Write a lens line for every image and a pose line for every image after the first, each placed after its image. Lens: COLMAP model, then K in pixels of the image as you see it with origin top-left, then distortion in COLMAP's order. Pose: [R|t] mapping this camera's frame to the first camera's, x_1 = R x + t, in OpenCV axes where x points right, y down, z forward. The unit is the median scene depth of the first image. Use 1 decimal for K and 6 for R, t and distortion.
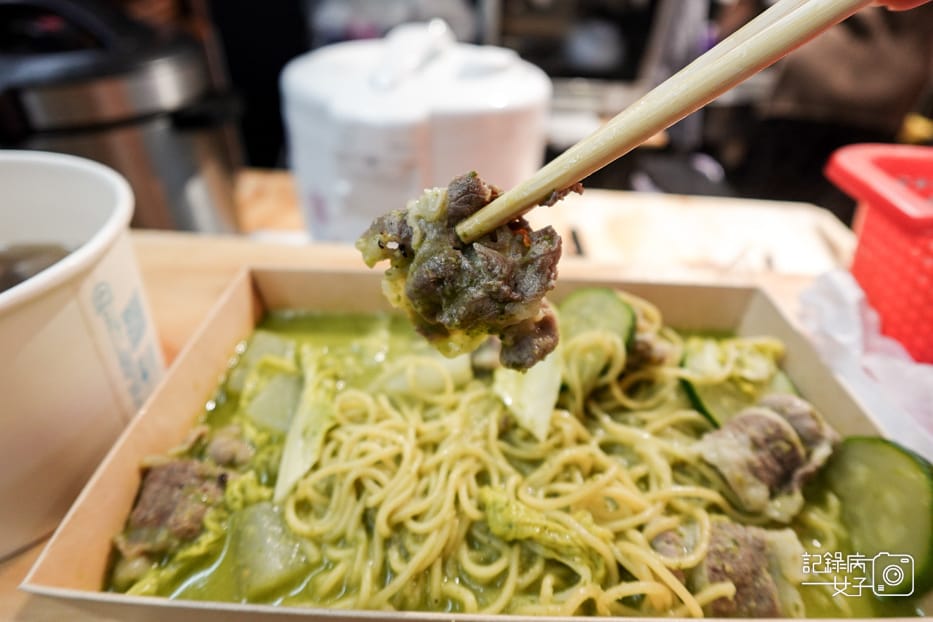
lens RADIAL K [[545.5, 0, 461.6], [0, 545.5, 308.8], [0, 0, 1]] dist [0.014493, -0.001146]
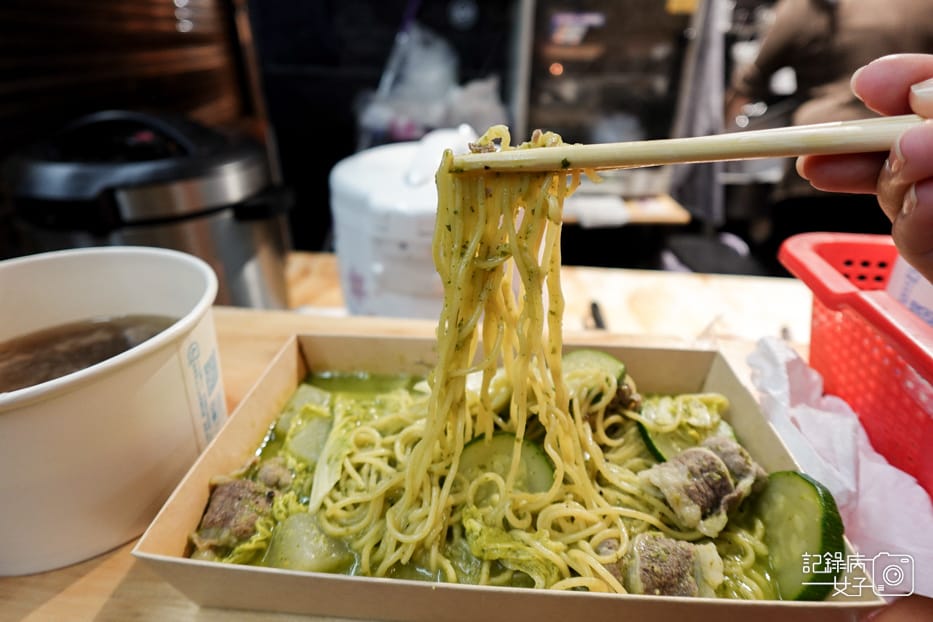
lens RADIAL K [[553.3, 0, 462.1], [0, 553.3, 311.9], [0, 0, 1]] dist [0.021845, -0.000284]
pose [[0.997450, -0.001831, -0.071344, 0.111968], [-0.007488, 0.991468, -0.130136, 0.048027], [0.070974, 0.130338, 0.988926, -0.328116]]
